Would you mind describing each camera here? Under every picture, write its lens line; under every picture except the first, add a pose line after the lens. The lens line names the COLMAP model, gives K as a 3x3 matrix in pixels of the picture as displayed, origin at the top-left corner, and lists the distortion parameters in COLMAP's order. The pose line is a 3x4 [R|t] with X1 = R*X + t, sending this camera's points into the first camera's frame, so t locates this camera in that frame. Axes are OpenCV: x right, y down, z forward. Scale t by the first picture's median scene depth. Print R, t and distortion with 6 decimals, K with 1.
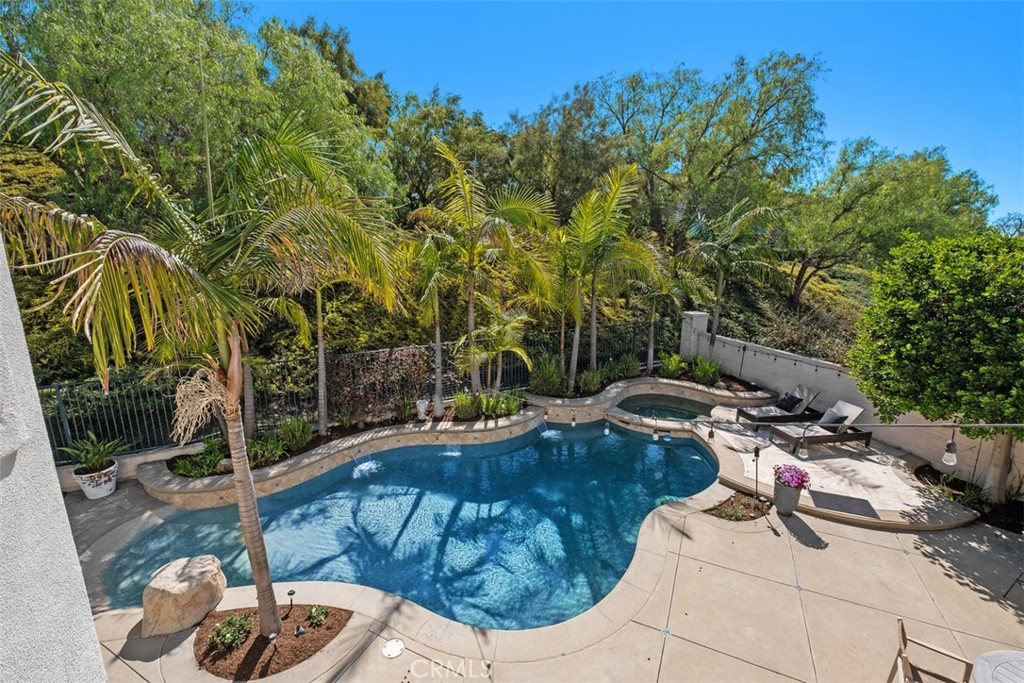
lens RADIAL K [[442.6, 0, 514.6], [0, 442.6, 339.3], [0, 0, 1]] dist [-0.009536, 0.000552]
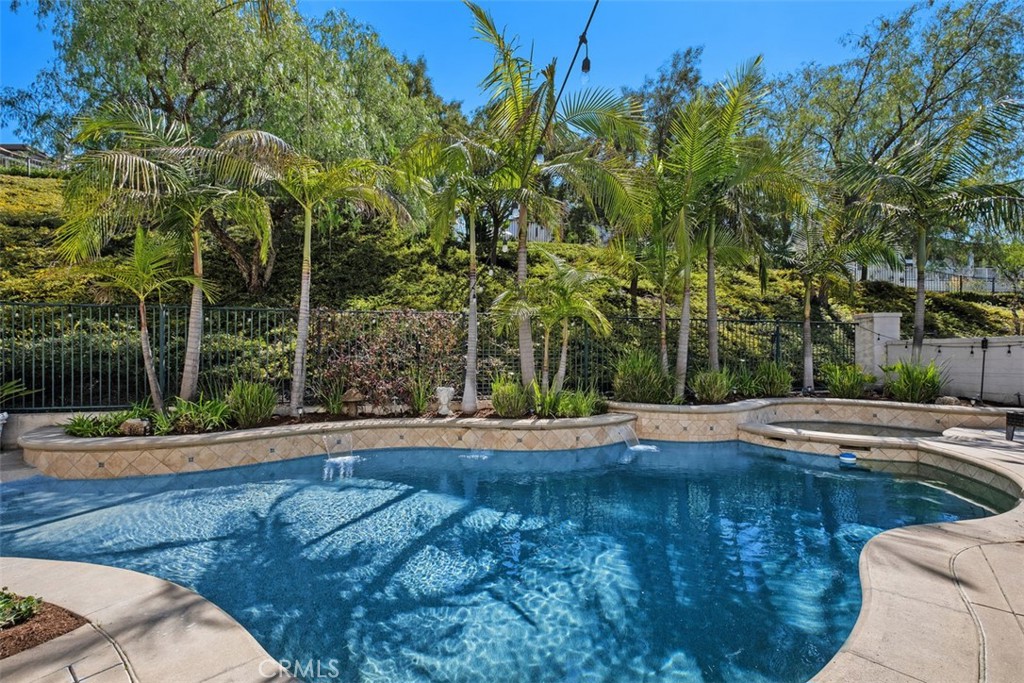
lens RADIAL K [[480.5, 0, 510.8], [0, 480.5, 347.4], [0, 0, 1]] dist [0.000193, -0.000726]
pose [[0.977366, -0.002488, -0.211542, 0.042724], [-0.044961, 0.974645, -0.219192, 0.236344], [0.206724, 0.223741, 0.952473, 0.311819]]
